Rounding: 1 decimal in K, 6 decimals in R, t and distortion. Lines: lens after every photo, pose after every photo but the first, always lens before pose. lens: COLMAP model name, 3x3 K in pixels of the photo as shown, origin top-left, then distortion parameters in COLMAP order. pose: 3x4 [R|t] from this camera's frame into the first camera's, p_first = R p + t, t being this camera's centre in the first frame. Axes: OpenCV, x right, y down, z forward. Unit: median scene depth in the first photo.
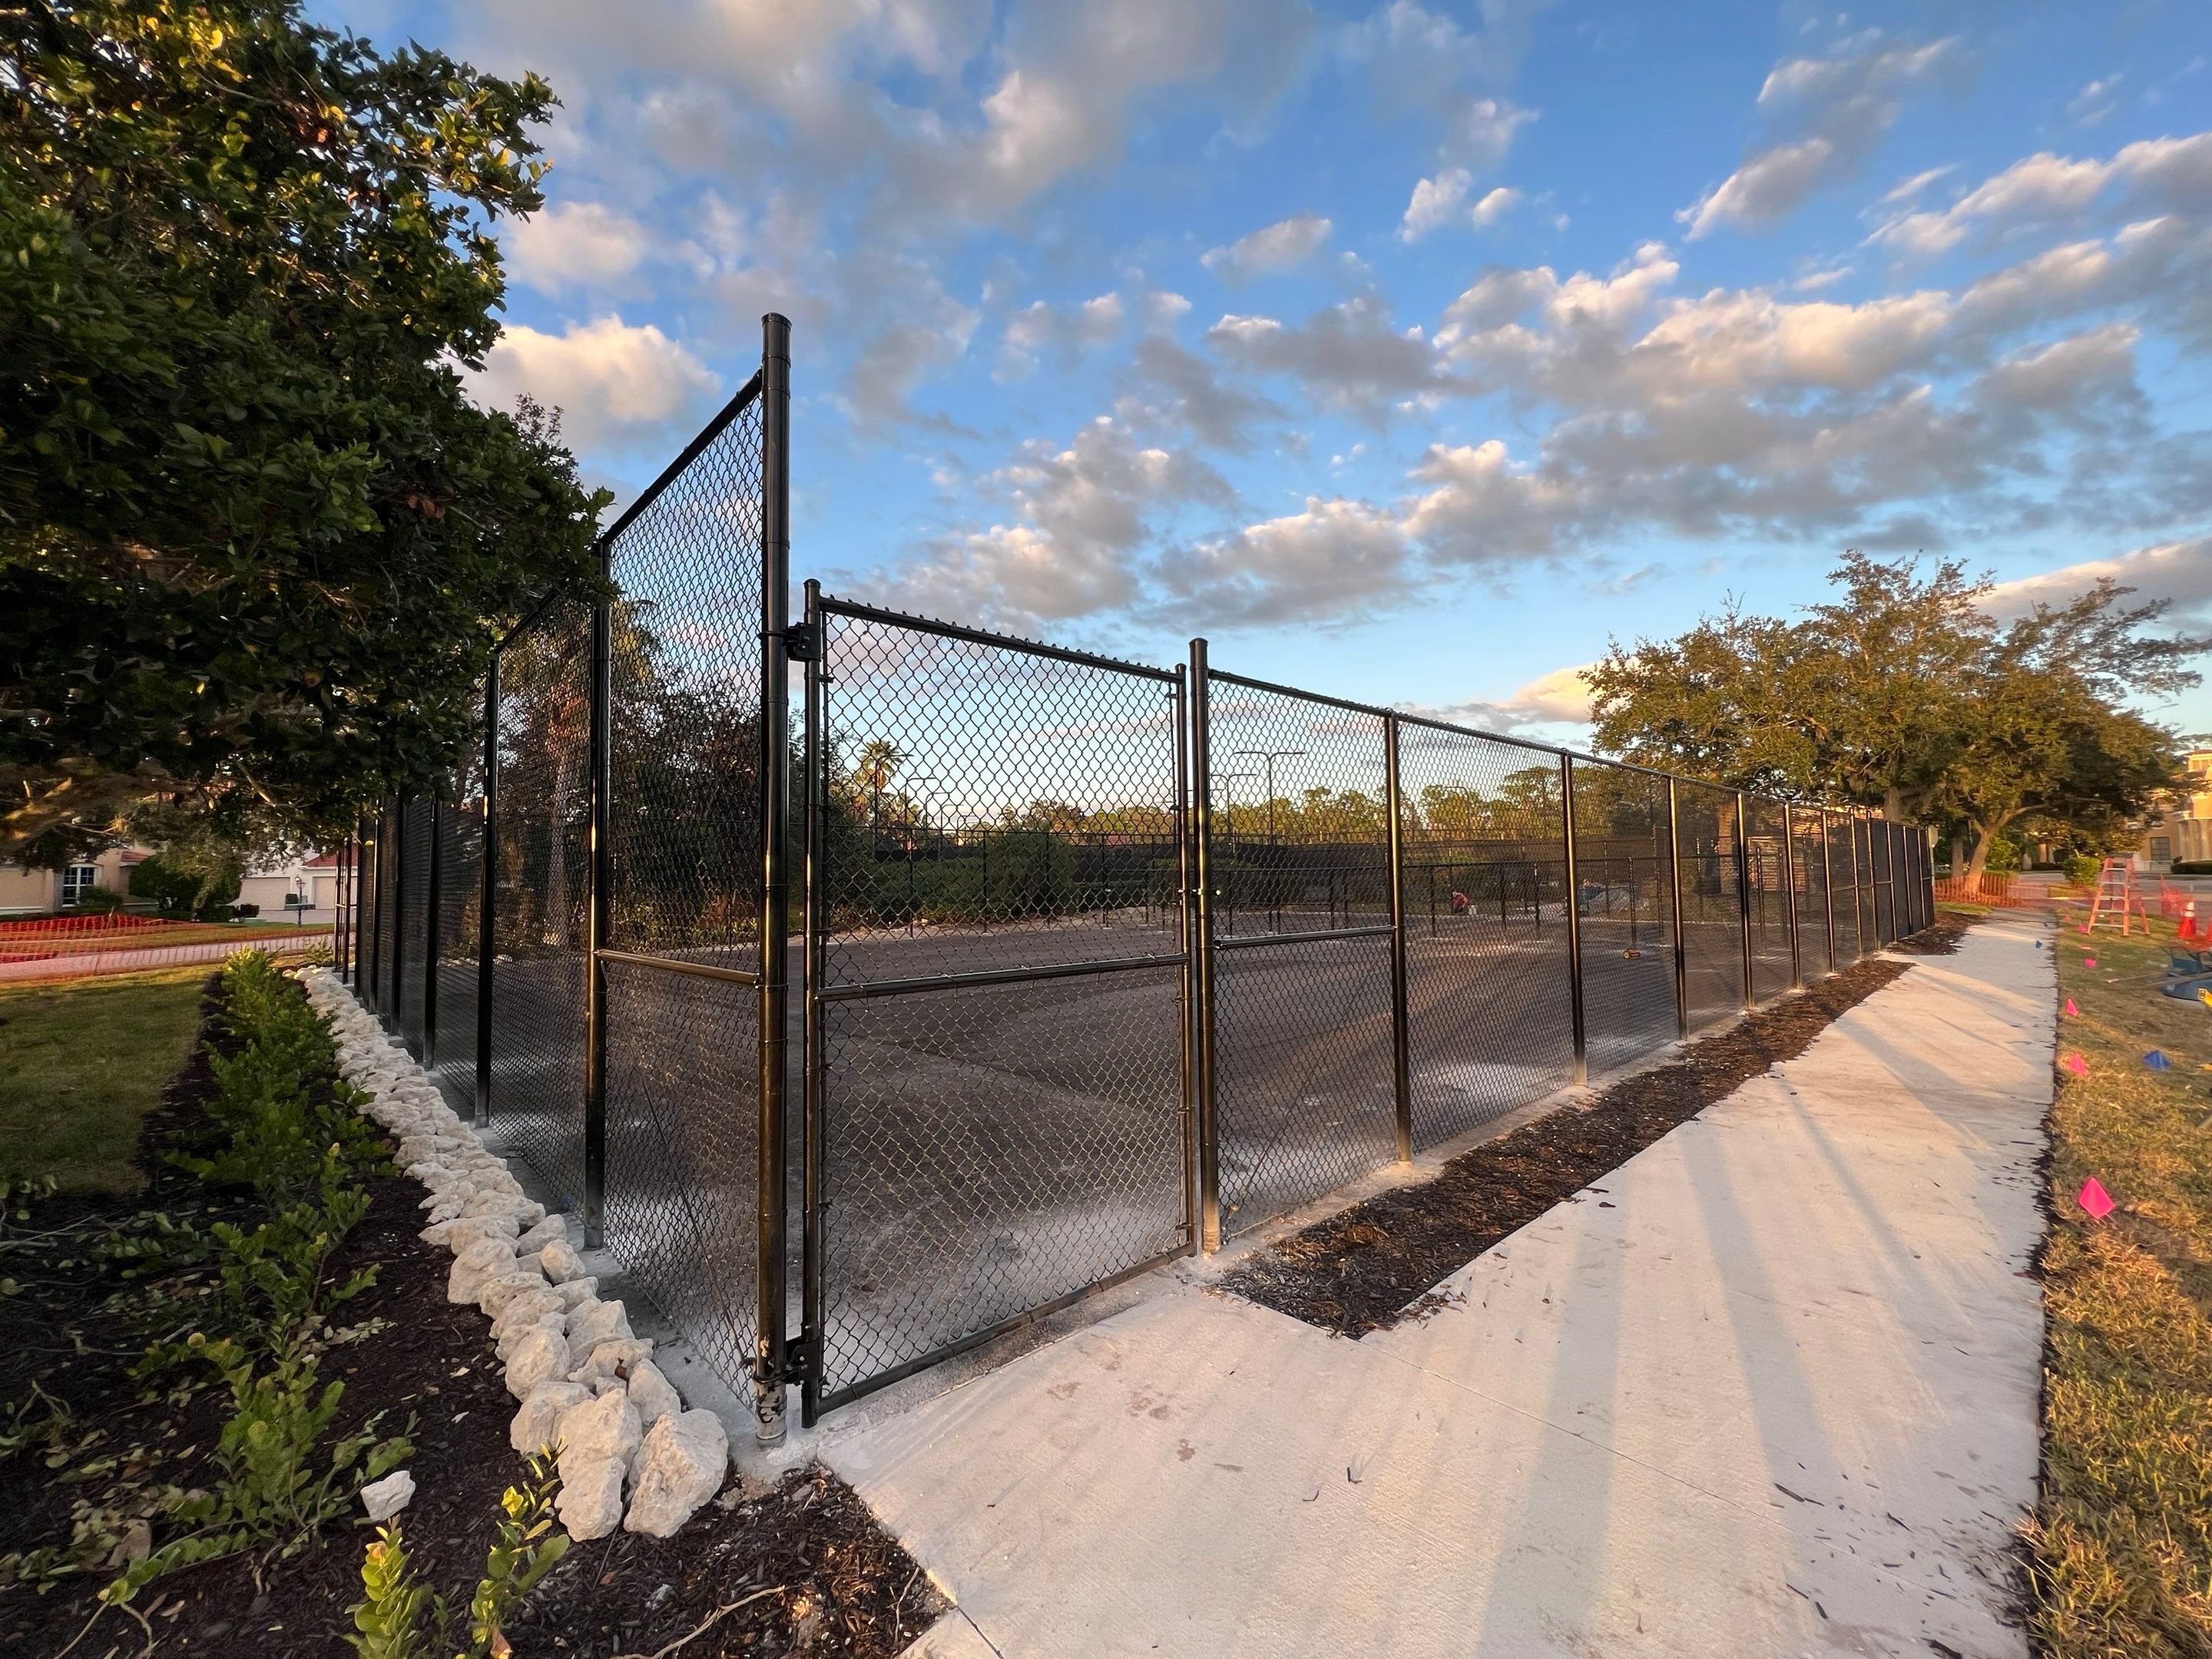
lens RADIAL K [[886.8, 0, 1097.4], [0, 886.8, 829.5], [0, 0, 1]] dist [0.001492, -0.000258]
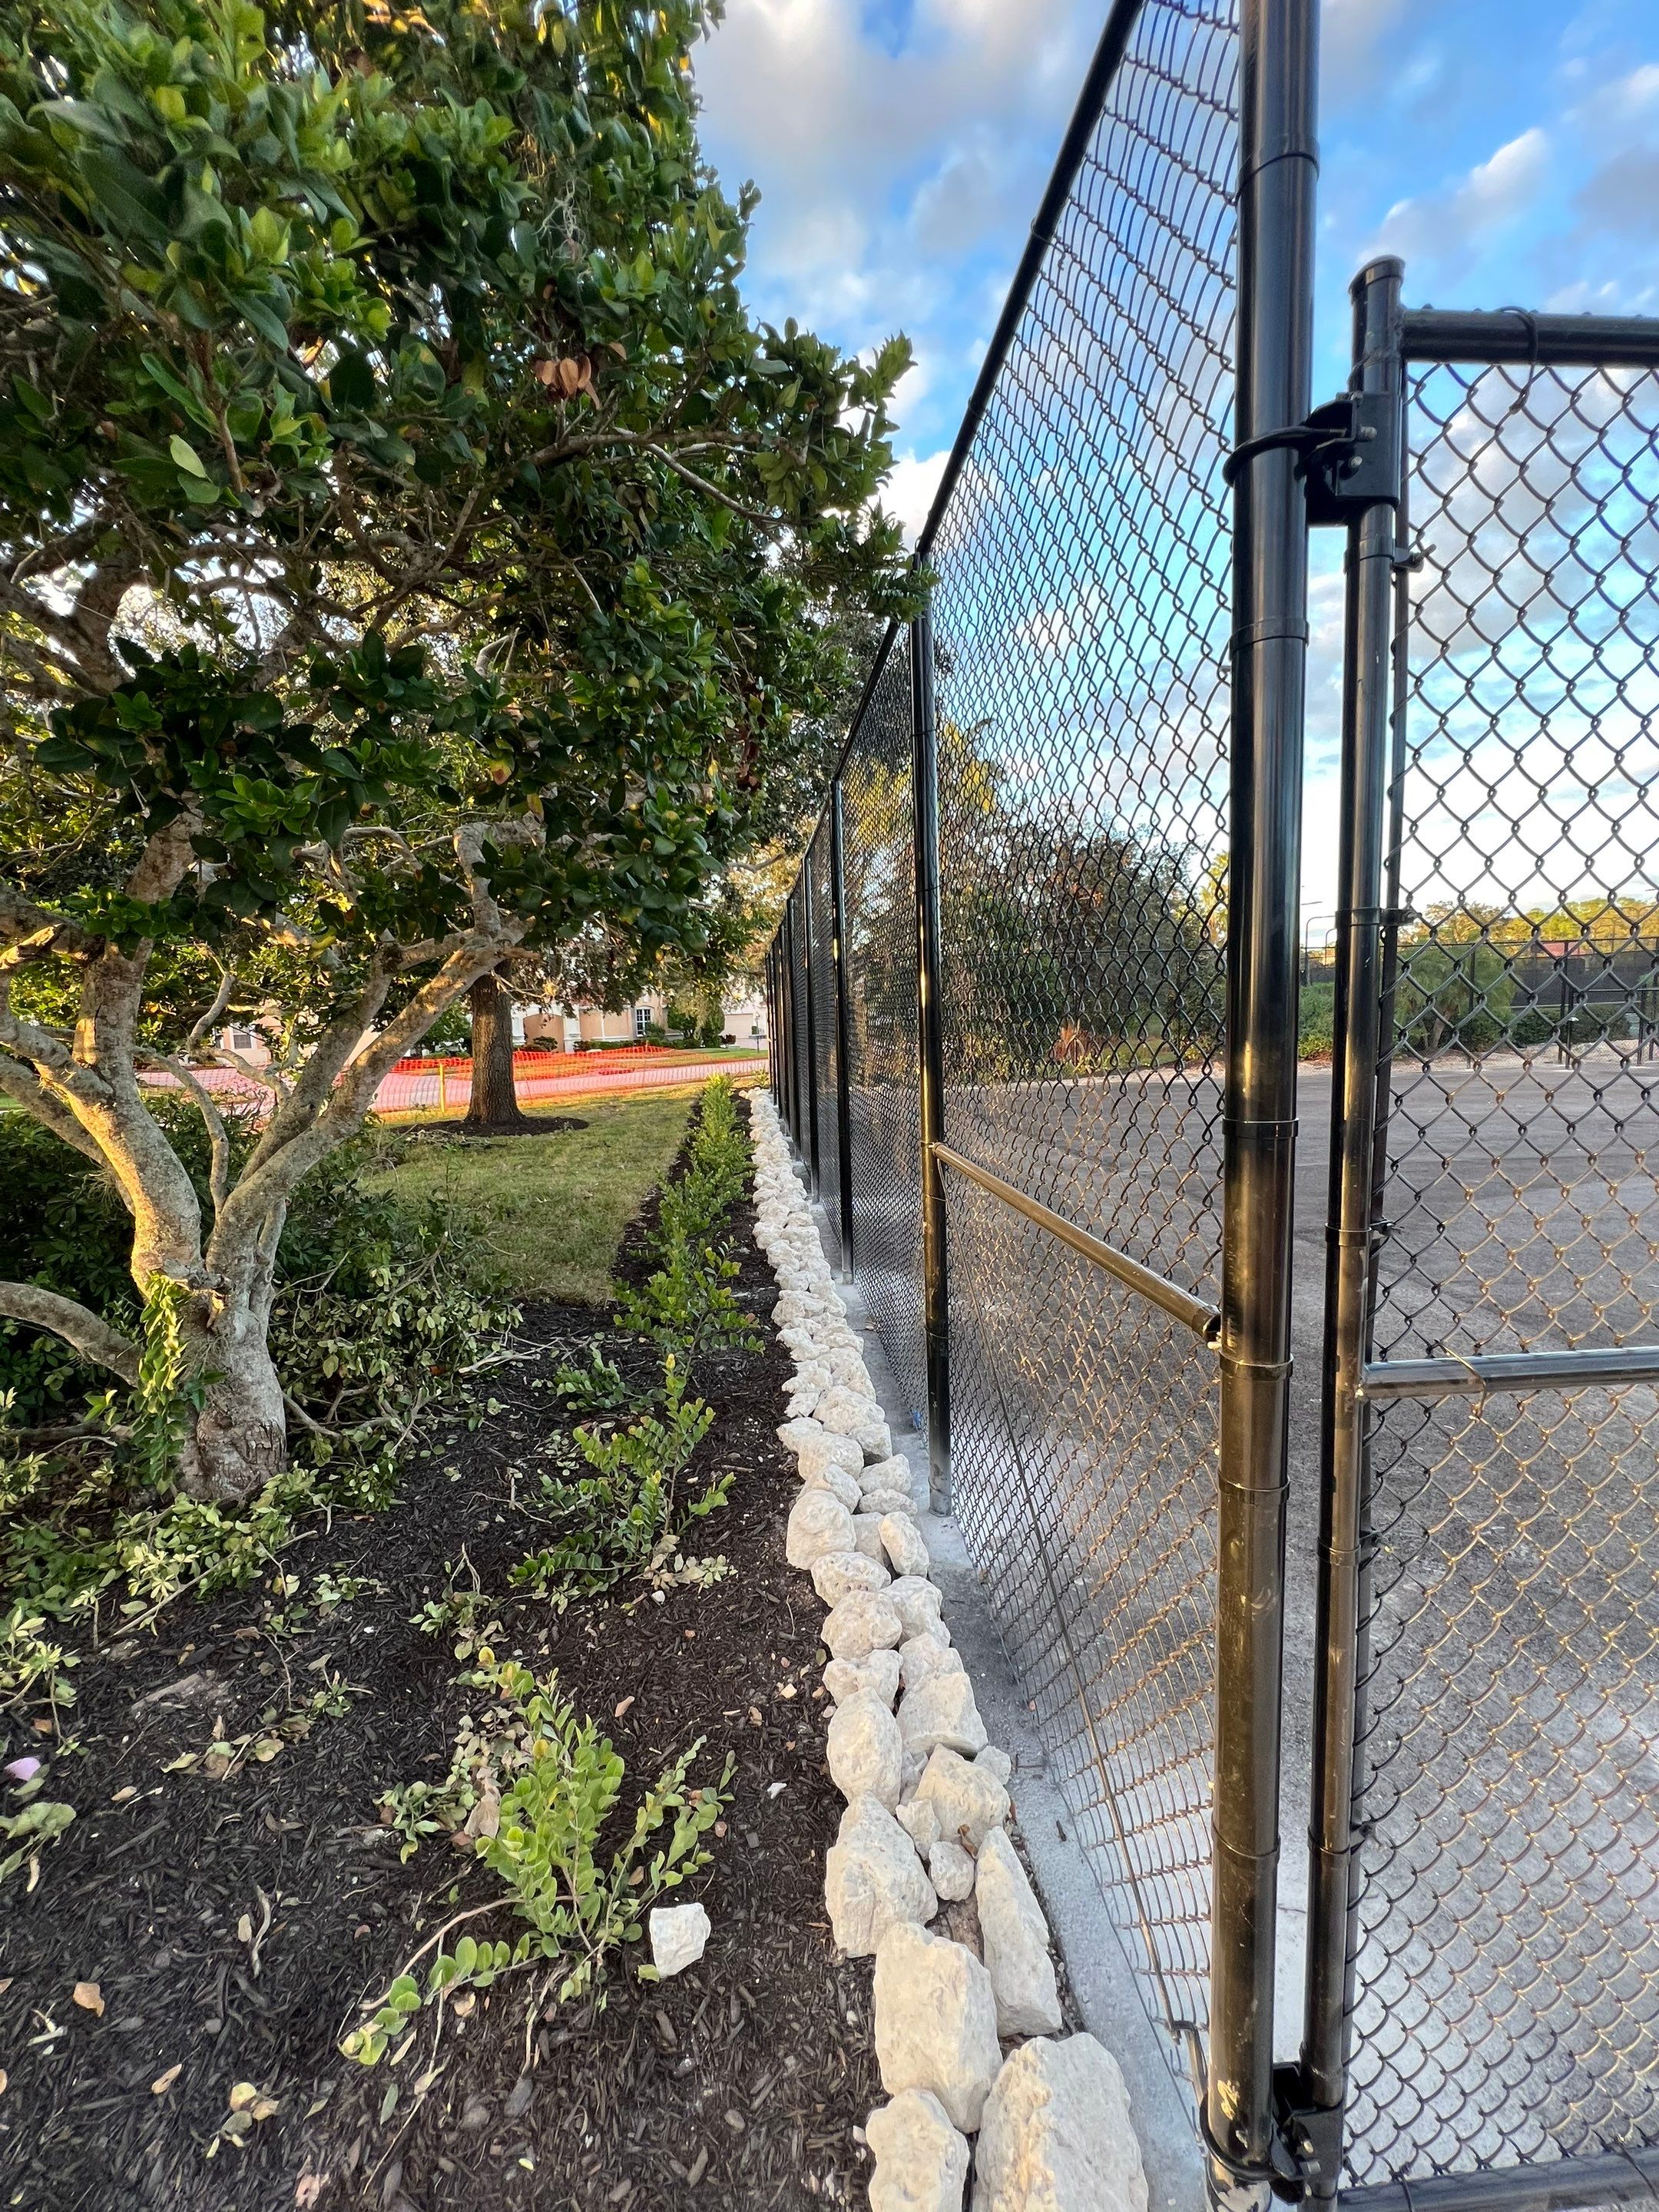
lens RADIAL K [[886.8, 0, 829.5], [0, 886.8, 1106.0], [0, 0, 1]] dist [0.001492, -0.000258]
pose [[0.791253, 0.050480, -0.609402, -0.219316], [0.052102, 0.987397, 0.149441, -0.012847], [0.609265, -0.149997, 0.778651, 0.455119]]
